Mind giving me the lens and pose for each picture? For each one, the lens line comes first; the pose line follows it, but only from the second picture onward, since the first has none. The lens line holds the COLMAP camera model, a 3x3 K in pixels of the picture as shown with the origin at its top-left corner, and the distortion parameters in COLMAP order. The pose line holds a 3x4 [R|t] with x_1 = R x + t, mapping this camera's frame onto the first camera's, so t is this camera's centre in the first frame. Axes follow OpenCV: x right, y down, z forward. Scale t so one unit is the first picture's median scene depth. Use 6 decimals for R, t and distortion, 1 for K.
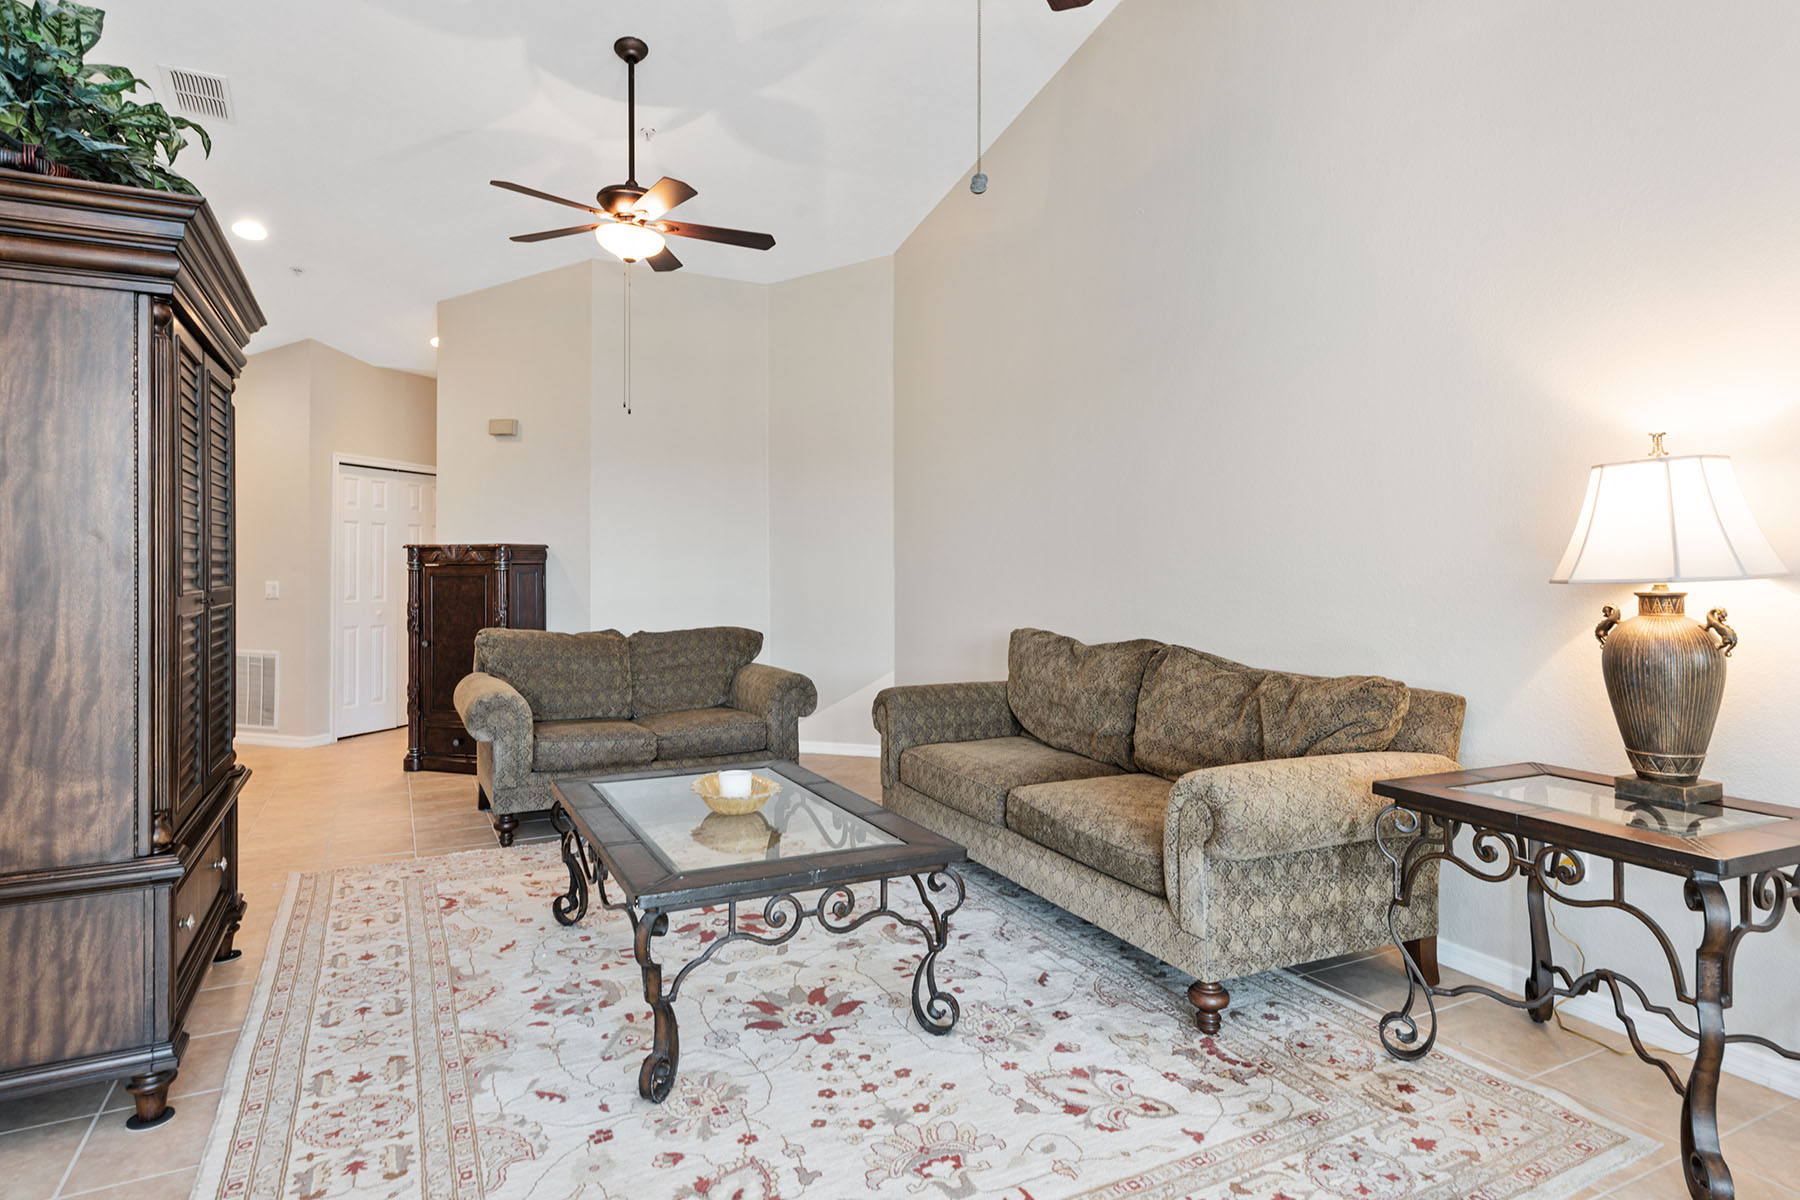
lens RADIAL K [[989.0, 0, 891.6], [0, 989.0, 559.6], [0, 0, 1]] dist [0.006789, 0.000316]
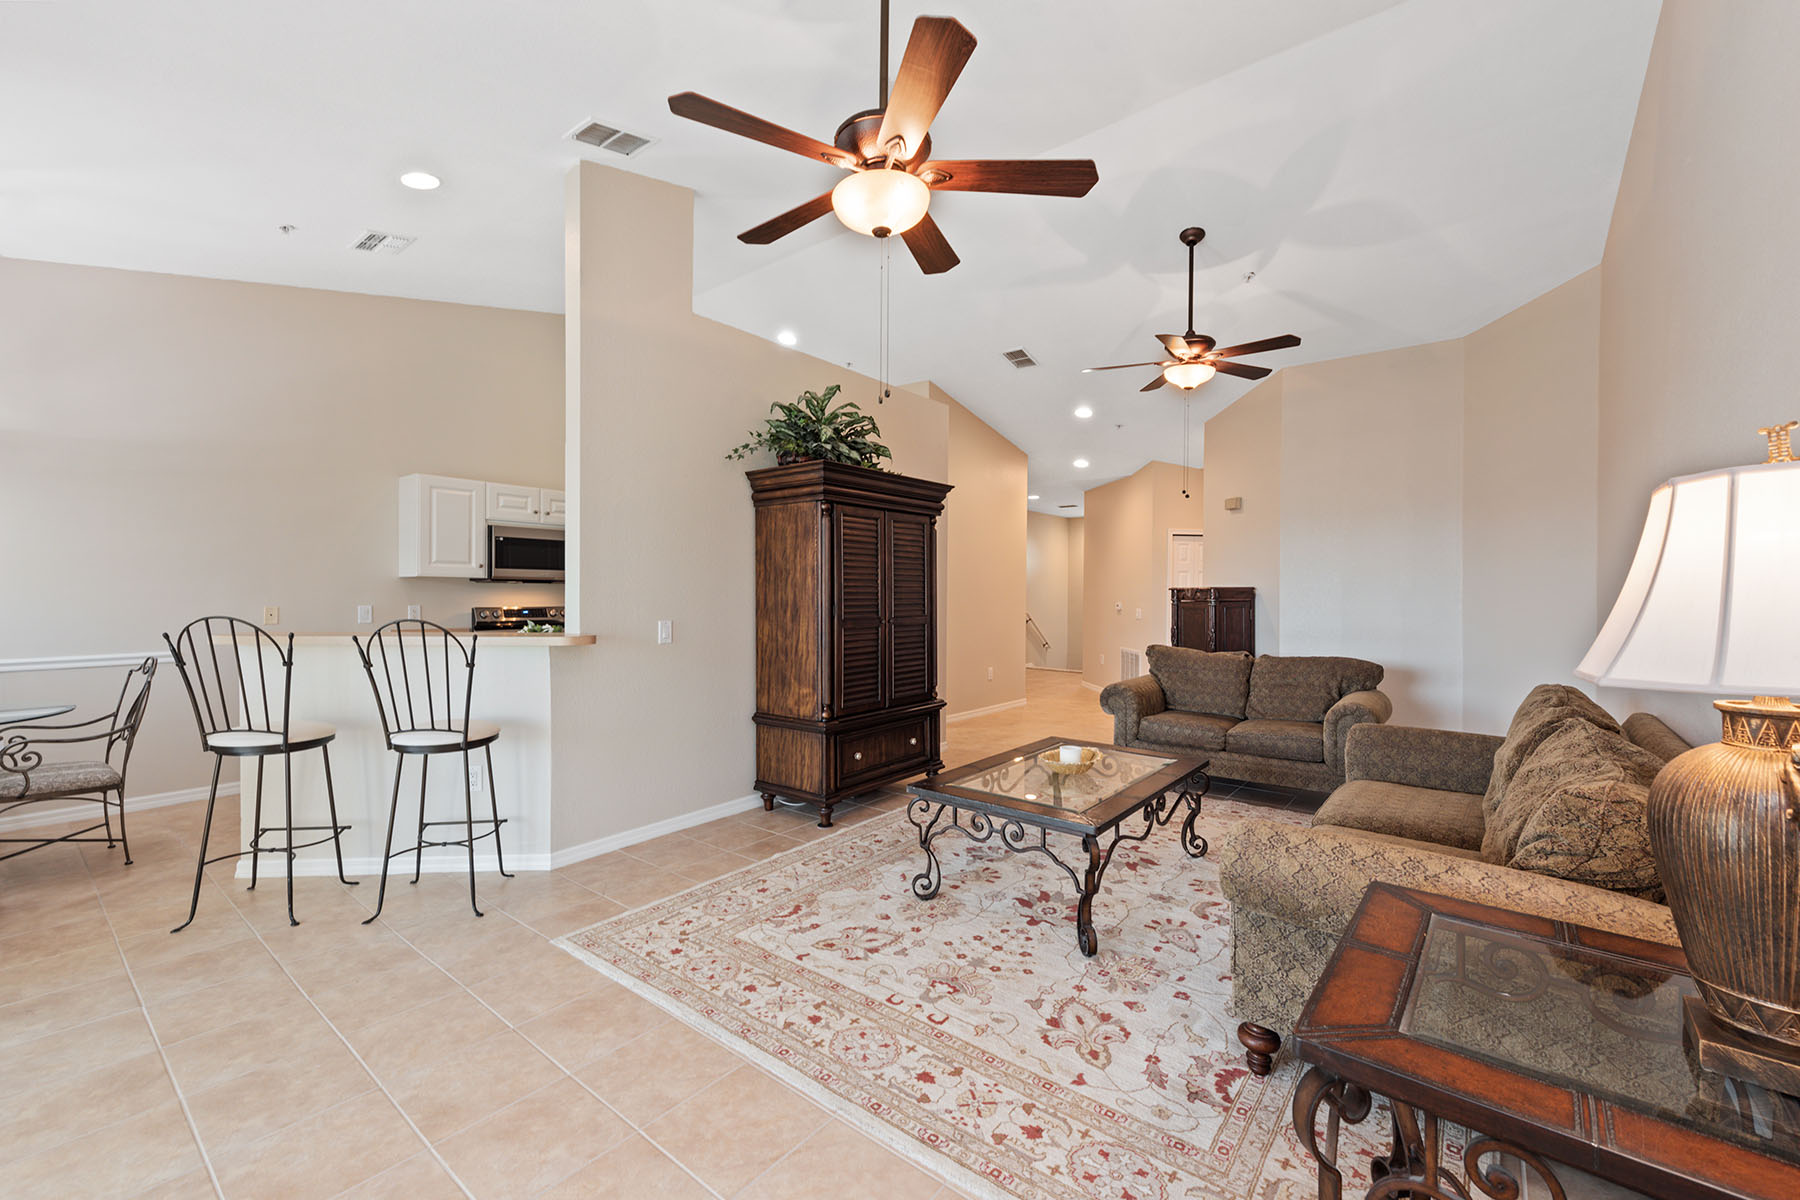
lens RADIAL K [[724.2, 0, 902.5], [0, 724.2, 596.1], [0, 0, 1]] dist [-0.000114, -0.000614]
pose [[0.421227, 0.007461, -0.906925, 0.908910], [0.003436, 0.999946, 0.009822, -0.036178], [0.906949, -0.007254, 0.421179, 0.364808]]
